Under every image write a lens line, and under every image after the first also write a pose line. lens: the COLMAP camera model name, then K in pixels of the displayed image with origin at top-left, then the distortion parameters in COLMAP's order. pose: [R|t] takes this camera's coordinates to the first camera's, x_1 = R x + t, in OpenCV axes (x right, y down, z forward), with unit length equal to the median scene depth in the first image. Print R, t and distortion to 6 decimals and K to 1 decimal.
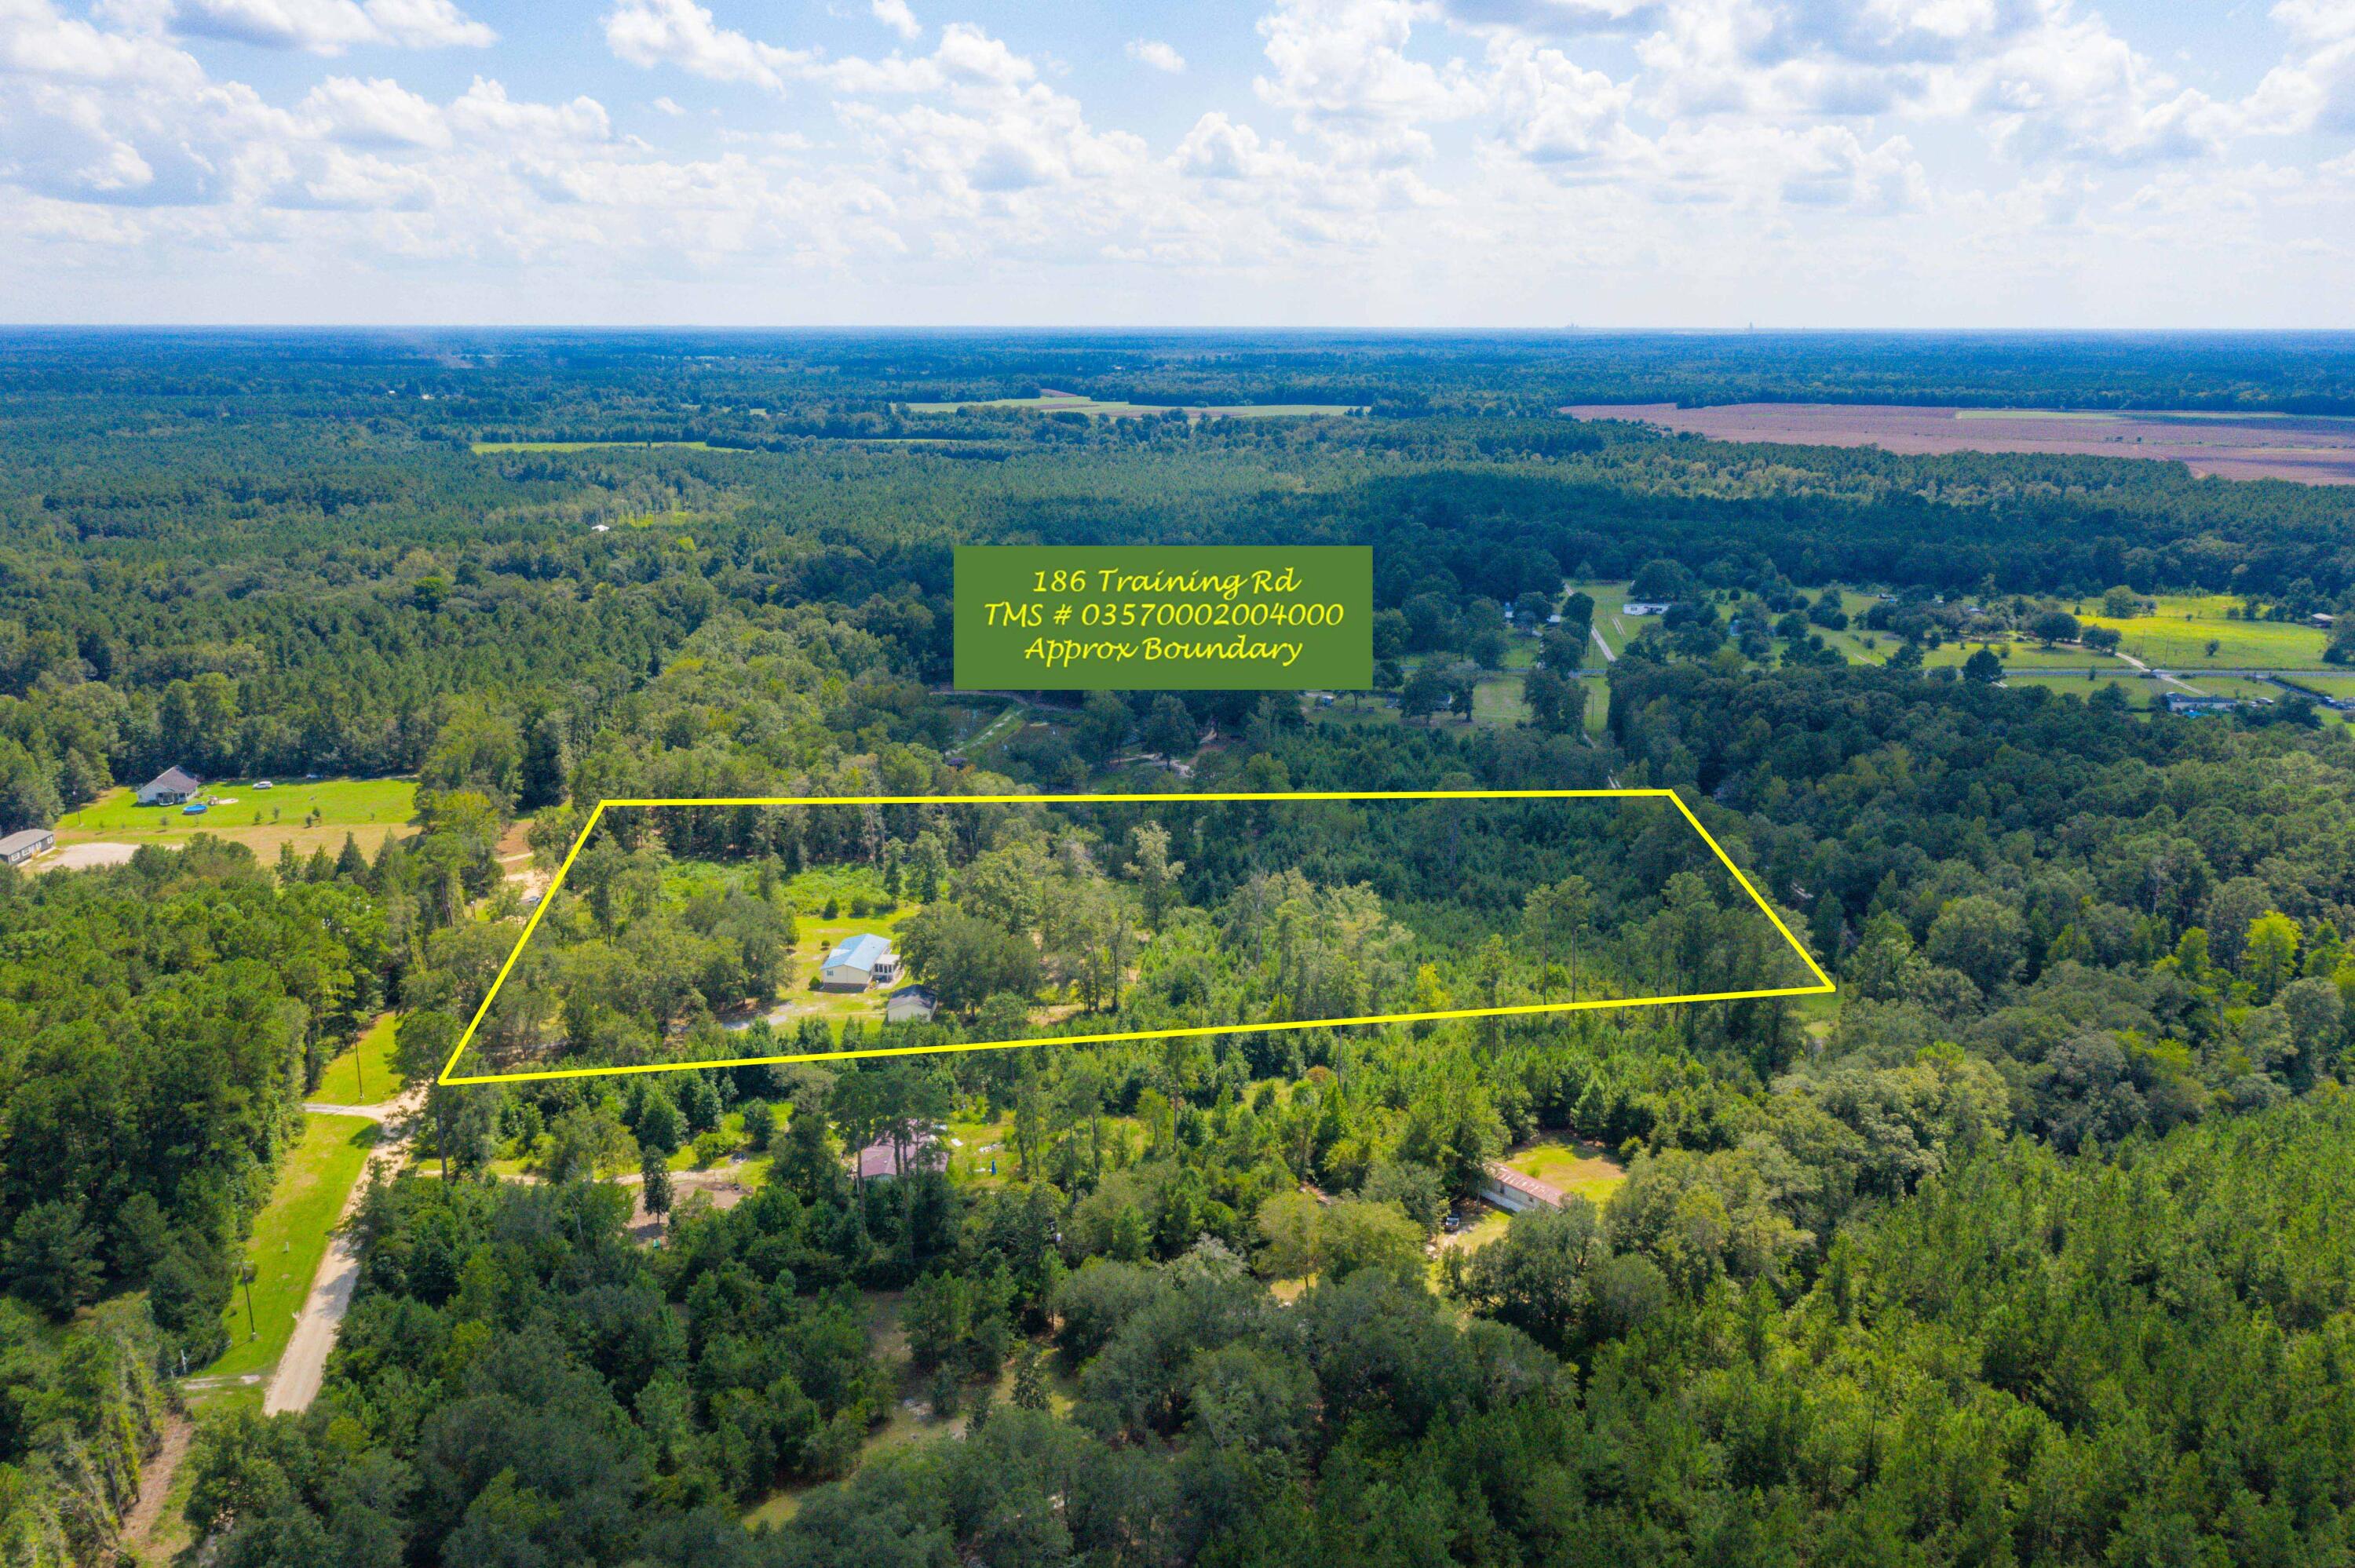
lens RADIAL K [[1871.9, 0, 1175.4], [0, 1871.9, 774.1], [0, 0, 1]] dist [-0.000016, 0.006560]
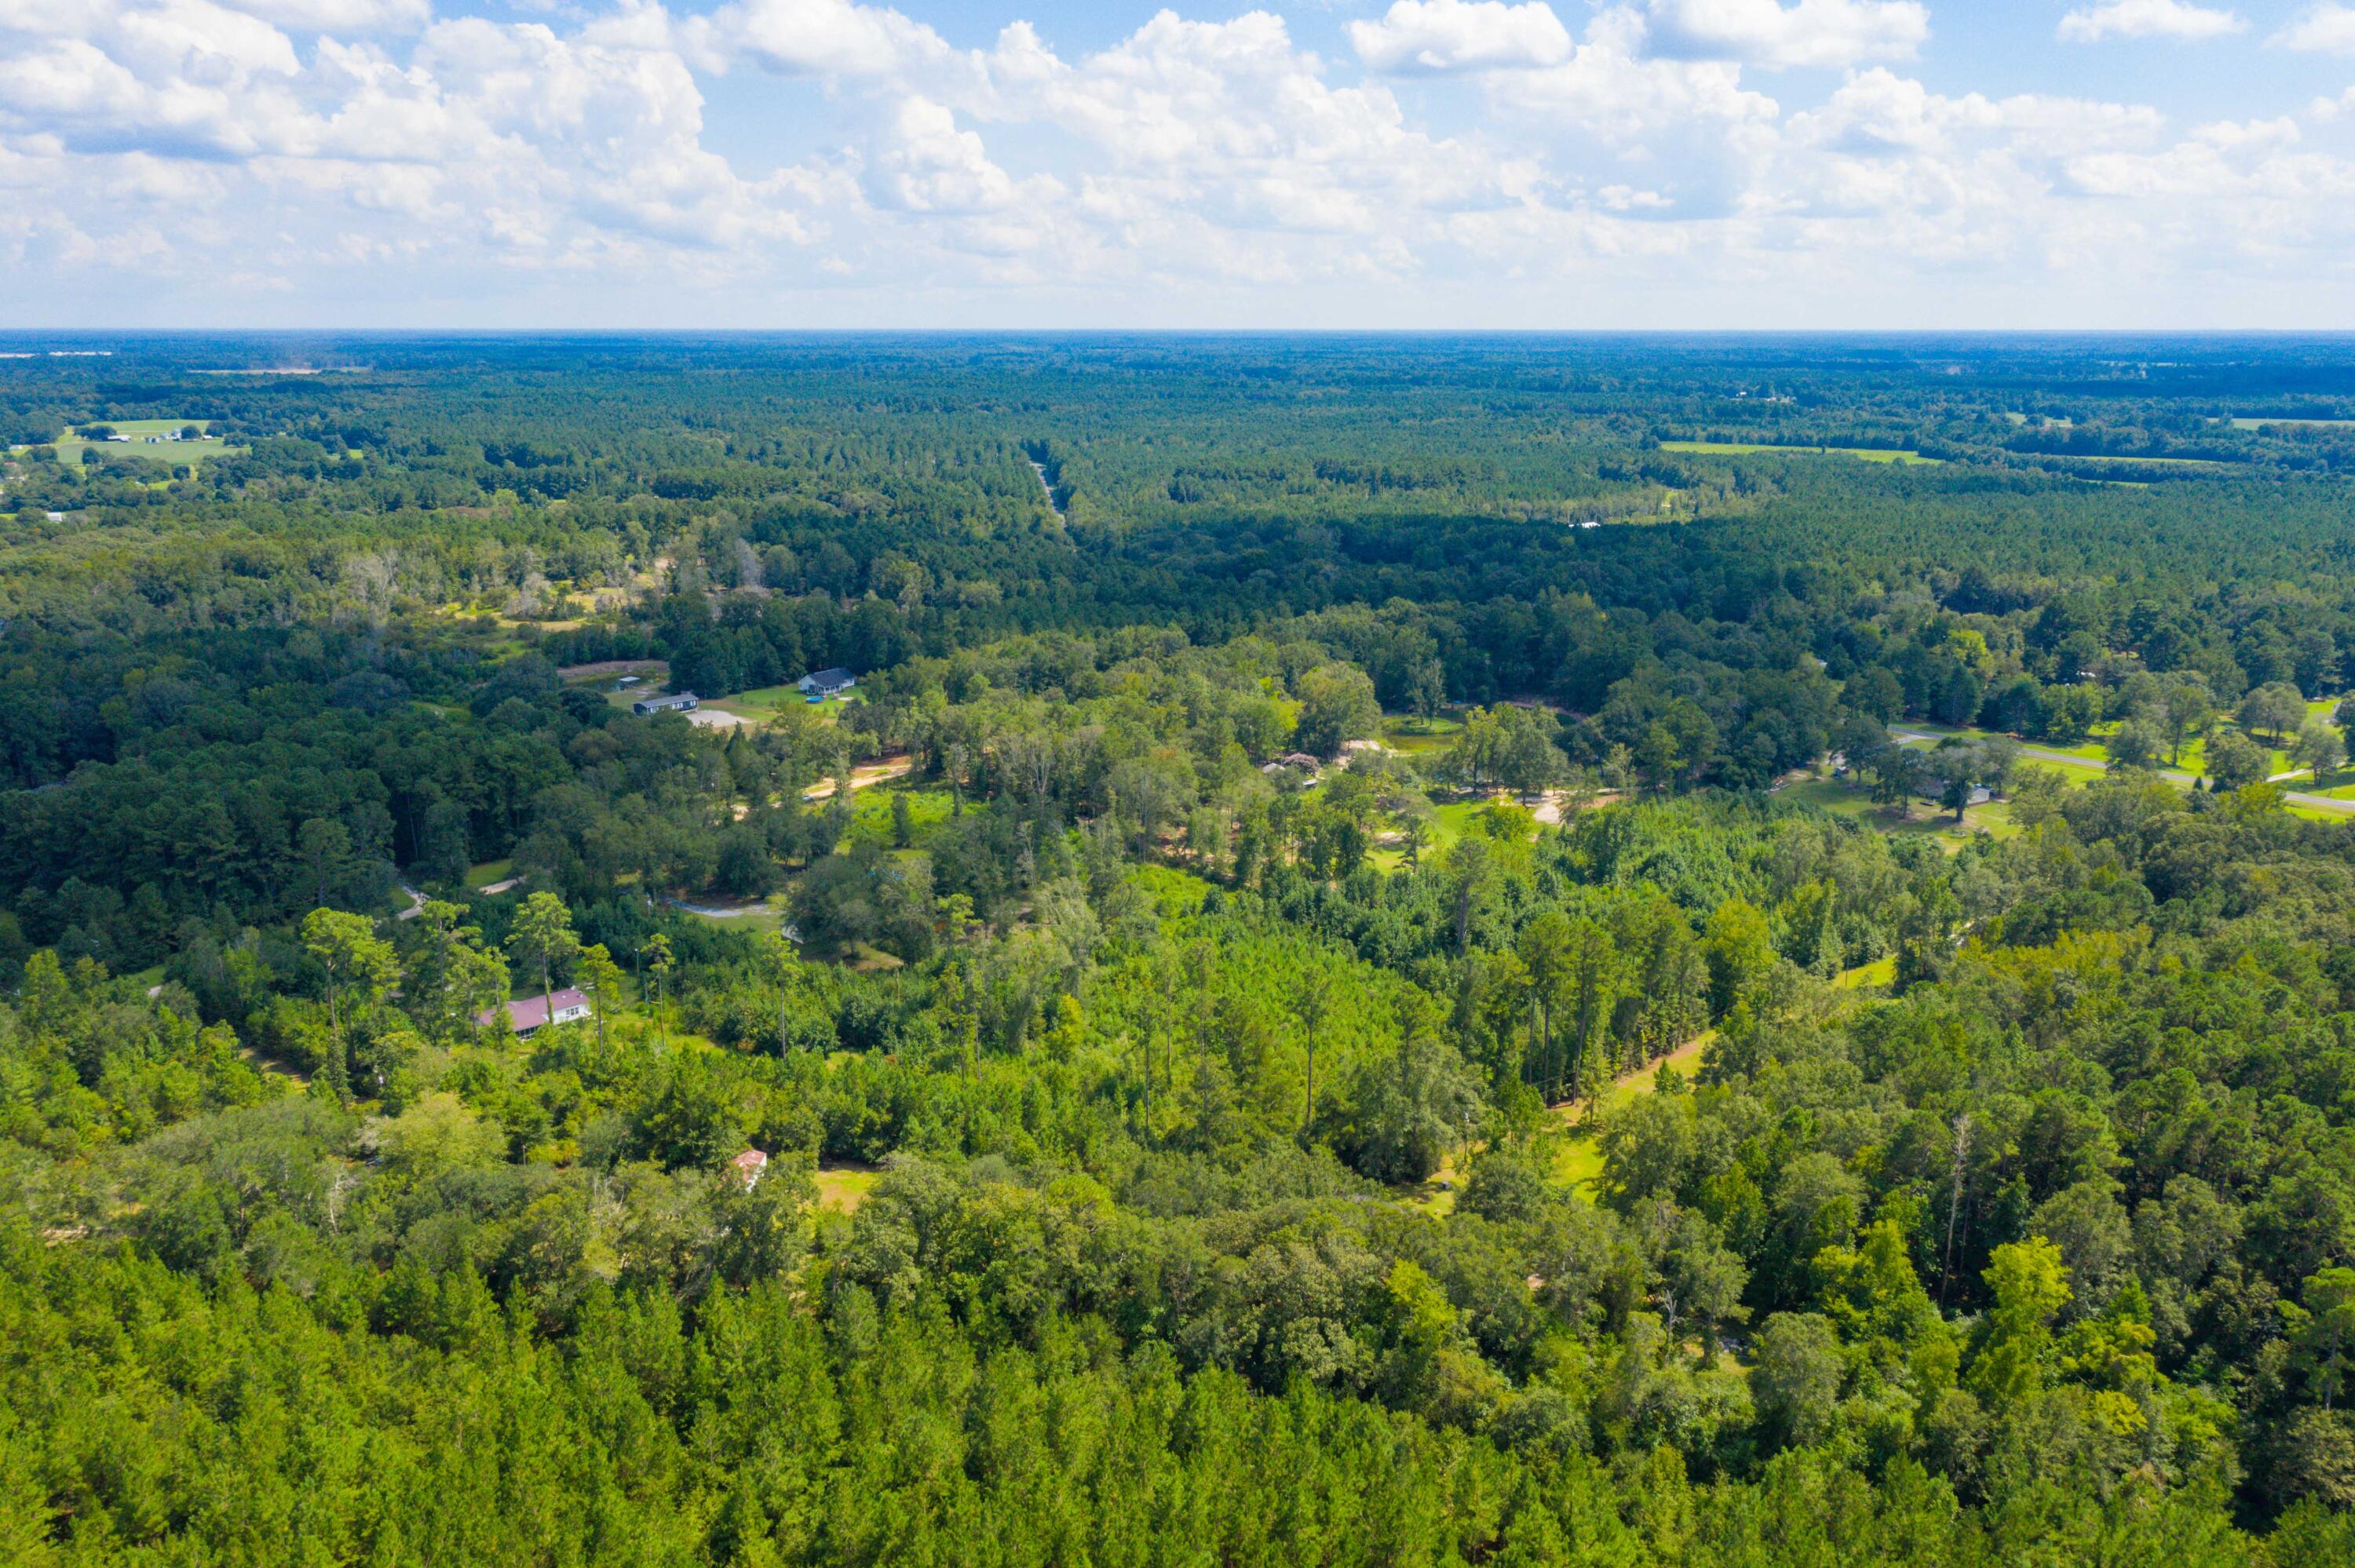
lens RADIAL K [[1871.9, 0, 1171.0], [0, 1871.9, 782.8], [0, 0, 1]] dist [-0.000016, 0.006560]
pose [[0.719759, 0.163952, -0.674586, 0.142333], [-0.162194, 0.984534, 0.066227, -0.013531], [0.675011, 0.061746, 0.735220, 0.057320]]
